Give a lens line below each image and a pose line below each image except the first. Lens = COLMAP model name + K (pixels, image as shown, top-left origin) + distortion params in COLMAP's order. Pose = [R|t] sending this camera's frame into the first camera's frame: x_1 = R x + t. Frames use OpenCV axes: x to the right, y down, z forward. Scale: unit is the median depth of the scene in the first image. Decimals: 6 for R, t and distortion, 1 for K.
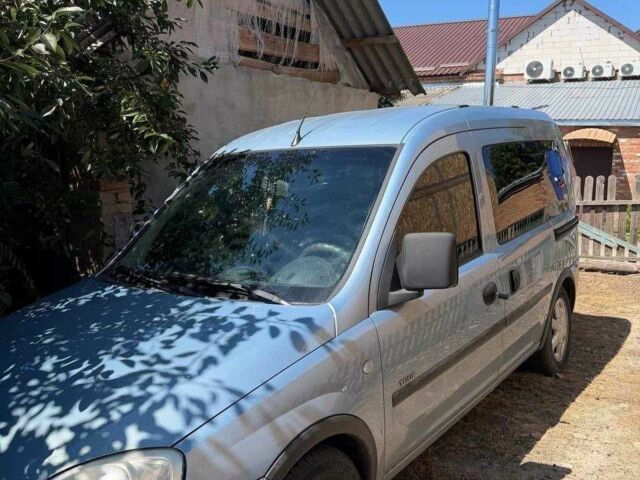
lens RADIAL K [[618.3, 0, 320.0], [0, 618.3, 240.0], [0, 0, 1]] dist [0.141315, -0.268322]
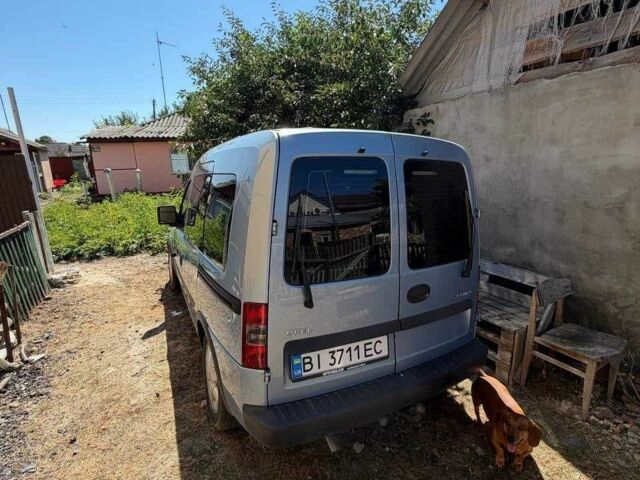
lens RADIAL K [[350.3, 0, 320.0], [0, 350.3, 240.0], [0, 0, 1]] dist [-0.000991, 0.001790]
pose [[-0.466508, 0.208168, -0.859672, 0.521782], [-0.097195, 0.953961, 0.283744, -0.159985], [0.879161, 0.215925, -0.424798, 0.959381]]
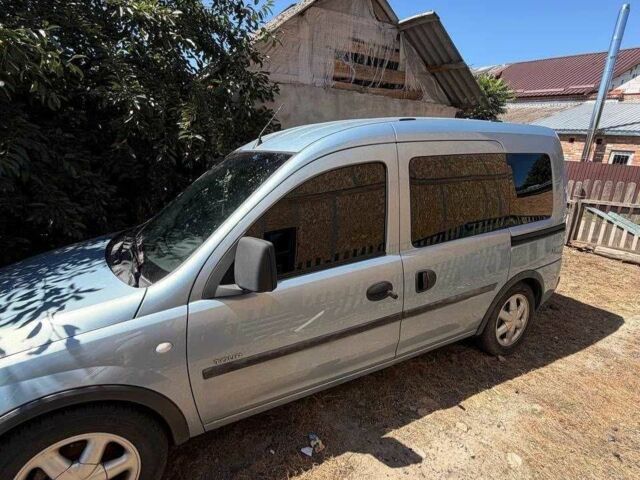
lens RADIAL K [[350.3, 0, 320.0], [0, 350.3, 240.0], [0, 0, 1]] dist [-0.000991, 0.001790]
pose [[0.901660, 0.154516, -0.403898, 0.217495], [-0.101187, 0.983443, 0.150340, -0.047107], [0.420440, -0.094686, 0.902366, 0.204687]]
